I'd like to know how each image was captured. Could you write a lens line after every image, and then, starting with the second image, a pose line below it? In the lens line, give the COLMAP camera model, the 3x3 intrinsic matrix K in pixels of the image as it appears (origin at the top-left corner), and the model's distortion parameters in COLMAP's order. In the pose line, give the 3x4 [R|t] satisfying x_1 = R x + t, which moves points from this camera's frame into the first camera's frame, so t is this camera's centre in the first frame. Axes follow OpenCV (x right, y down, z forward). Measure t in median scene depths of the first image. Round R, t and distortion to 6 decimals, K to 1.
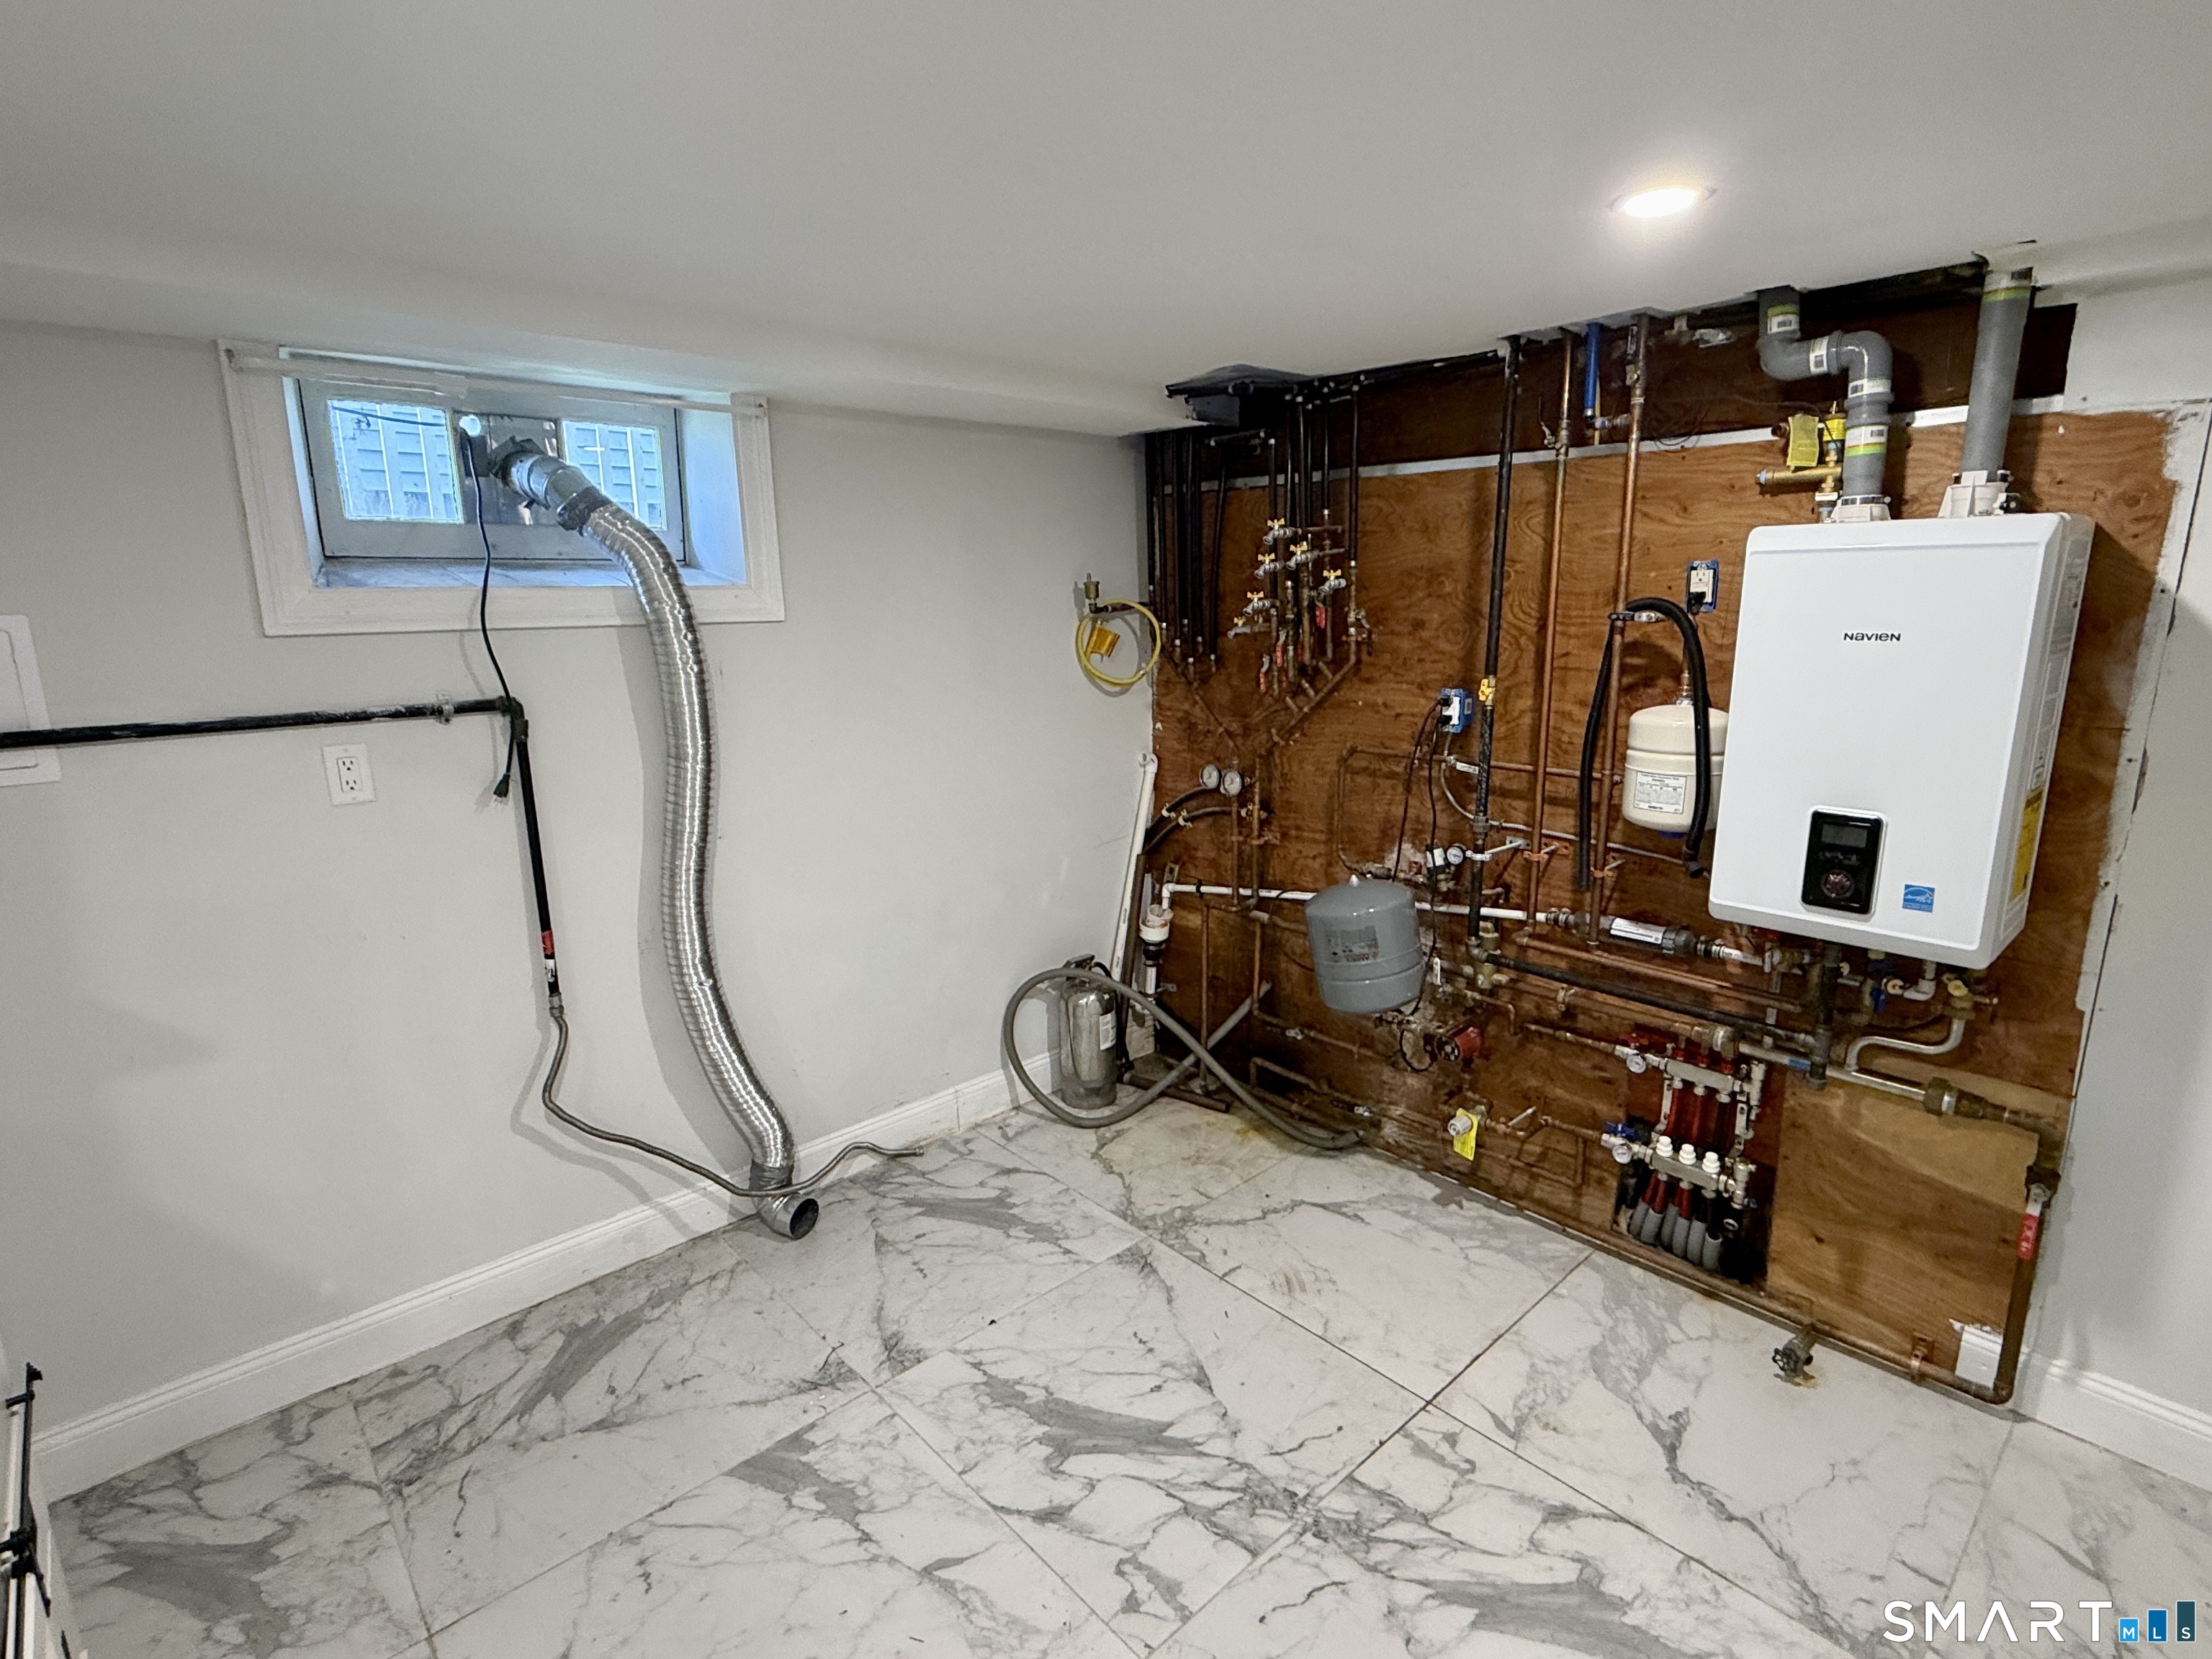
lens RADIAL K [[1094.0, 0, 1102.1], [0, 1094.0, 826.0], [0, 0, 1]] dist [0.000593, 0.000708]
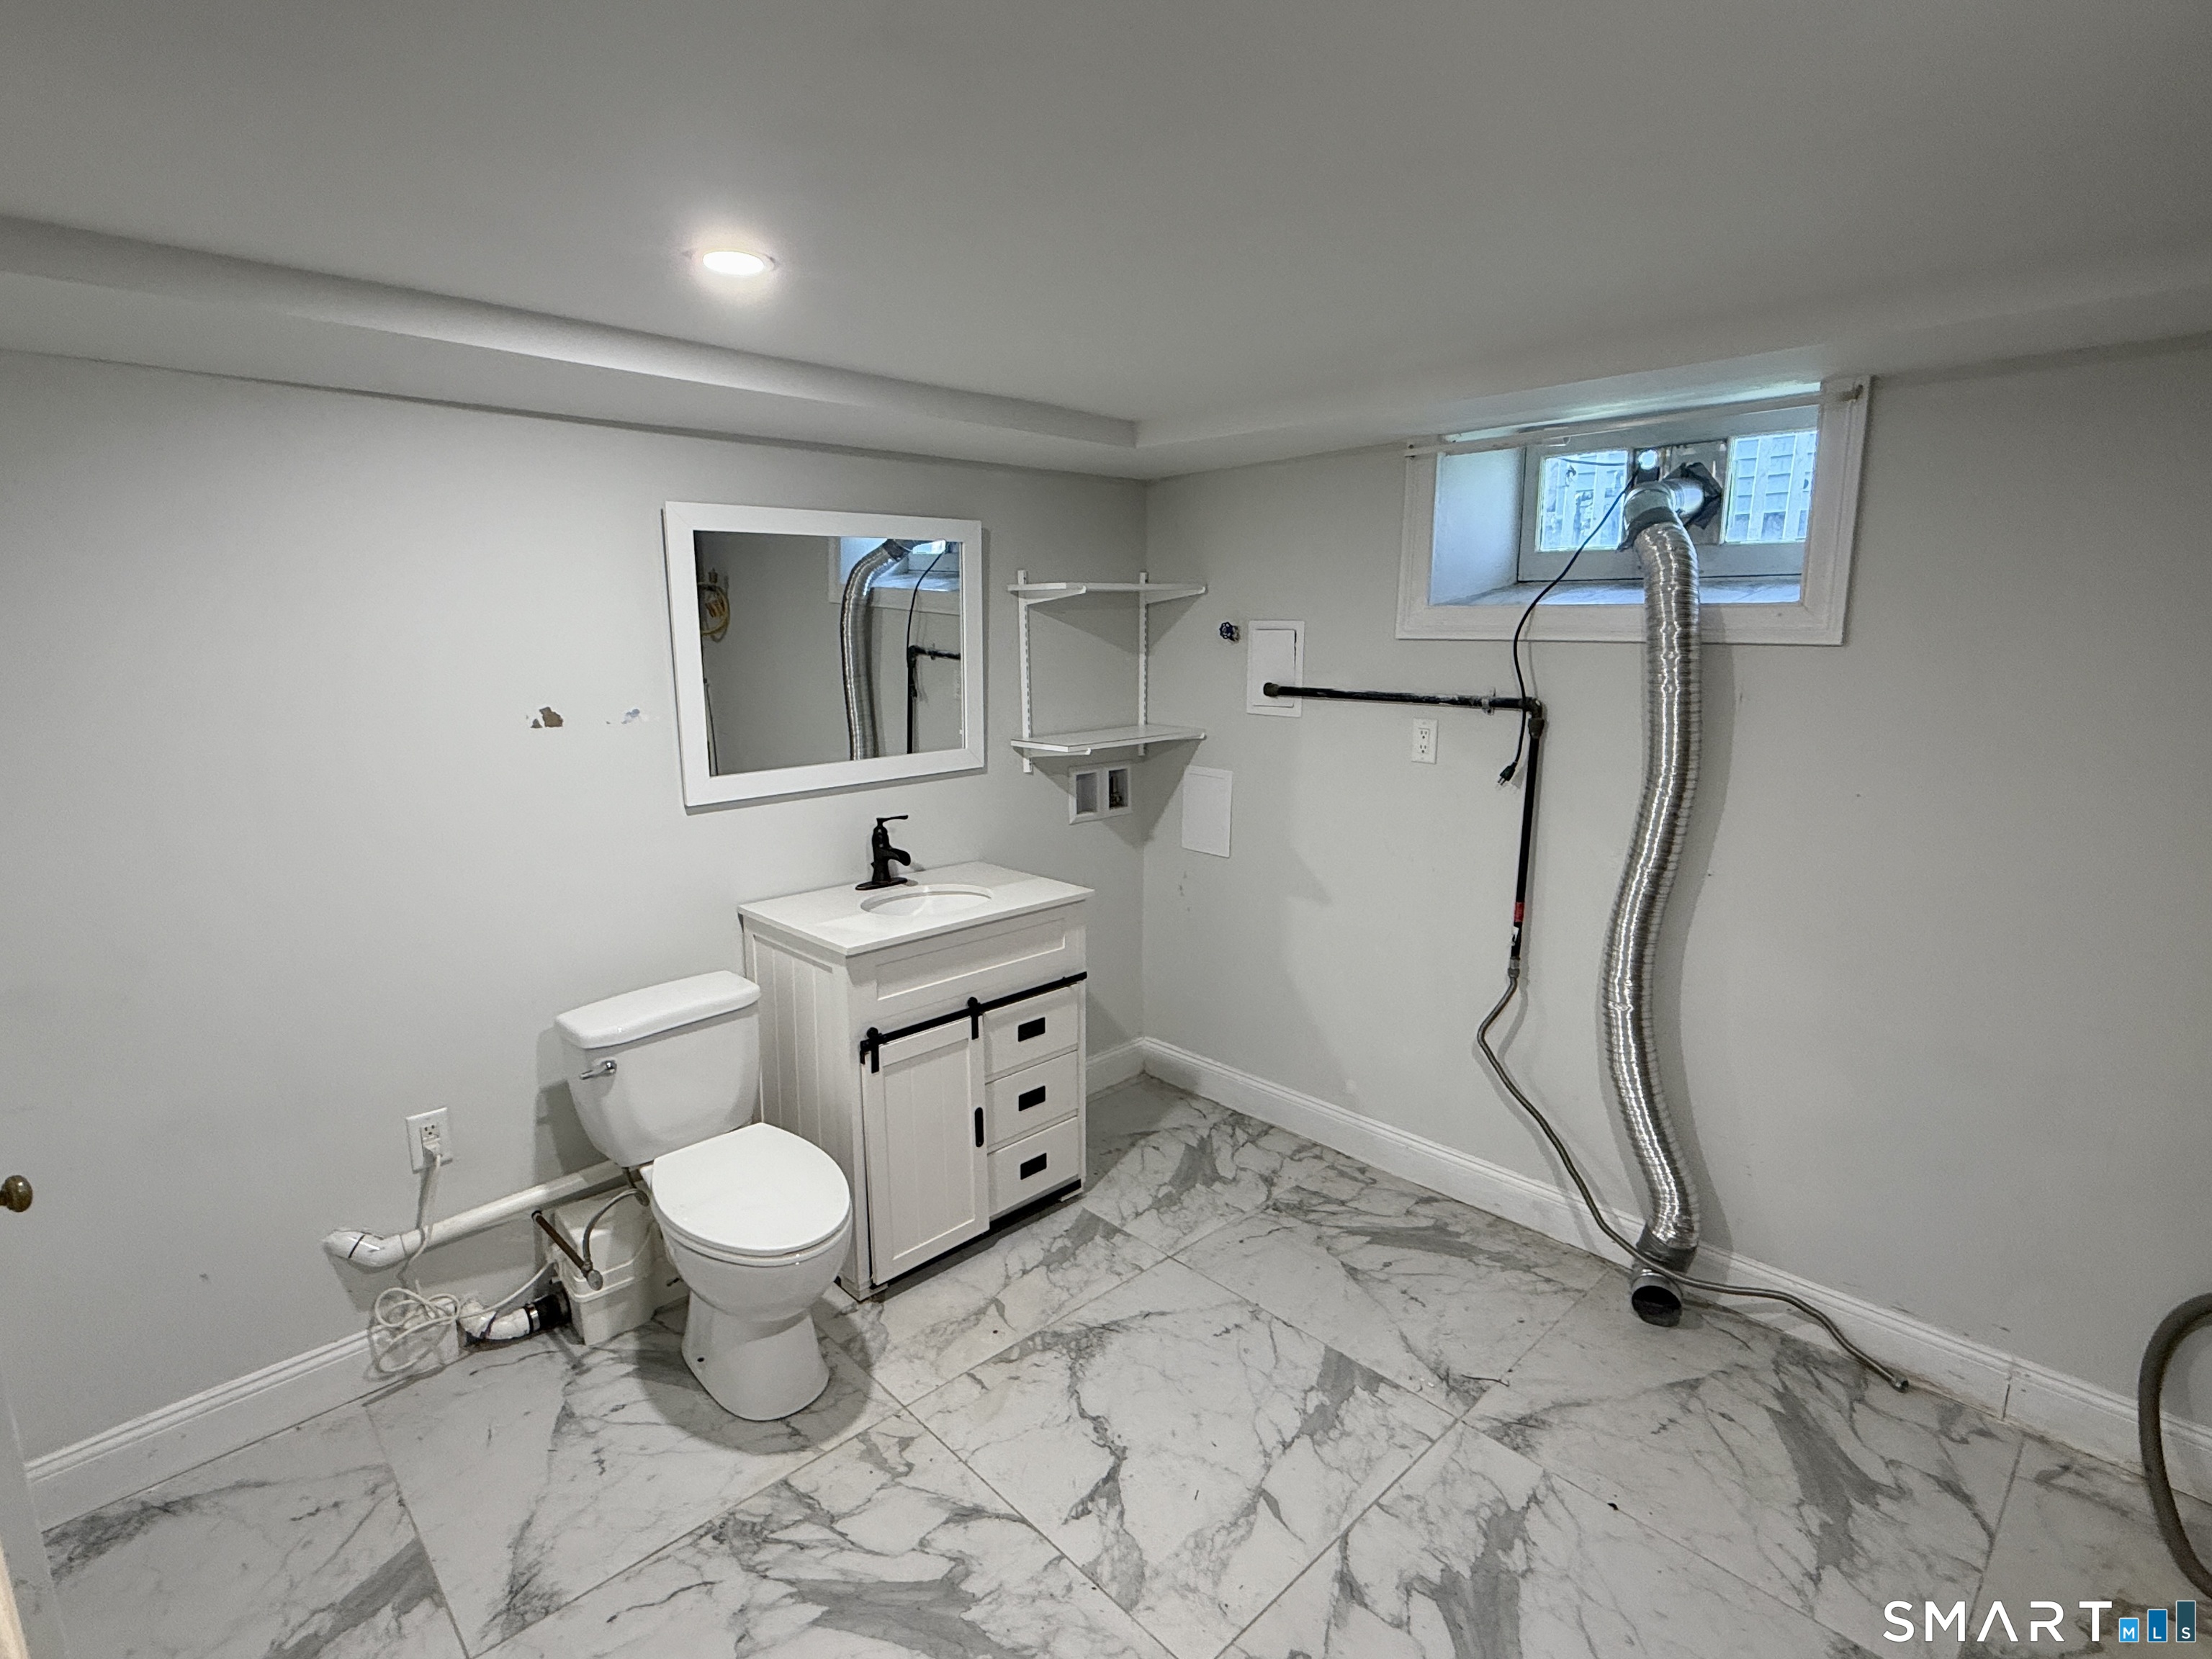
lens RADIAL K [[1094.0, 0, 1102.1], [0, 1094.0, 826.0], [0, 0, 1]] dist [0.000593, 0.000708]
pose [[0.026875, 0.199957, -0.979436, 0.623452], [-0.210848, 0.958881, 0.189975, -0.113107], [0.977149, 0.201407, 0.067931, 0.500138]]
